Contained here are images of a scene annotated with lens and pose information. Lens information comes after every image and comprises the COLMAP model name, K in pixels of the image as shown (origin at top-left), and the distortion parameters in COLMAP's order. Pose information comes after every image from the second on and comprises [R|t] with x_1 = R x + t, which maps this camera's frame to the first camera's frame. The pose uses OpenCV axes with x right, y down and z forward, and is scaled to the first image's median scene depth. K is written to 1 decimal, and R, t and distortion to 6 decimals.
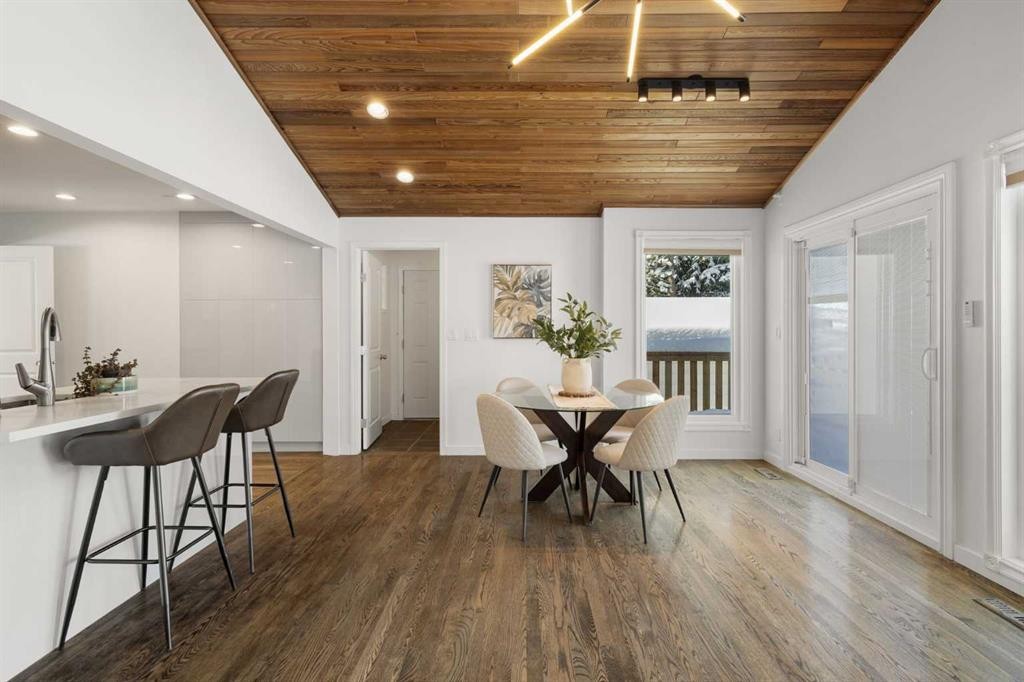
lens RADIAL K [[477.3, 0, 521.7], [0, 477.3, 333.9], [0, 0, 1]] dist [0.008179, -0.000800]
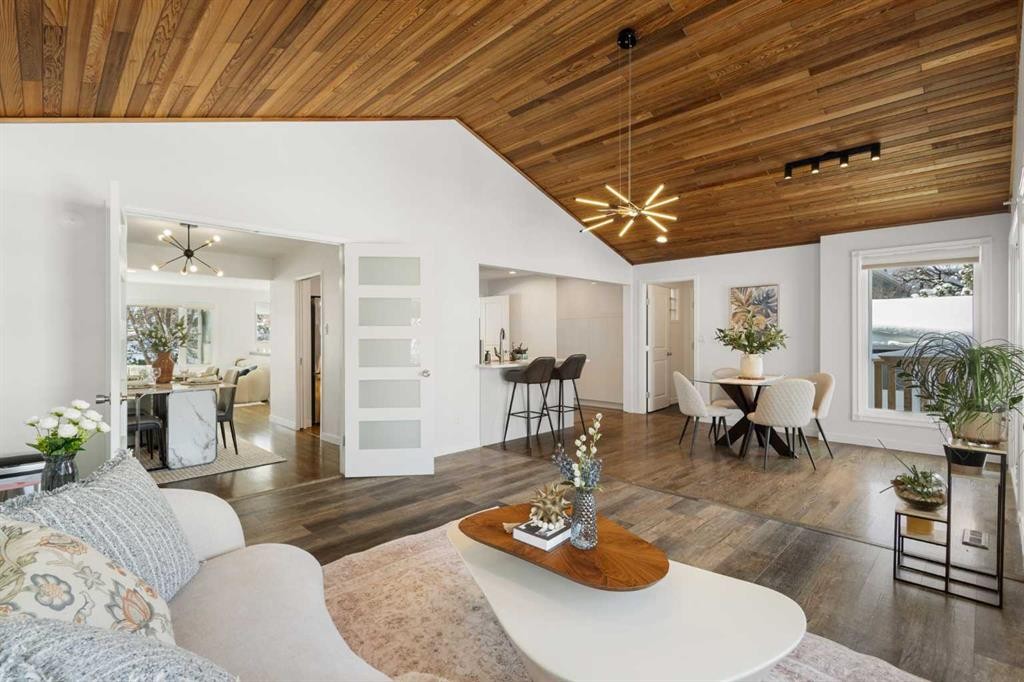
lens RADIAL K [[477.3, 0, 514.6], [0, 477.3, 338.9], [0, 0, 1]] dist [0.008179, -0.000800]
pose [[0.710863, 0.004249, -0.703317, 0.578655], [-0.003639, 0.999991, 0.002363, 0.001815], [0.703321, 0.000880, 0.710872, -0.526130]]
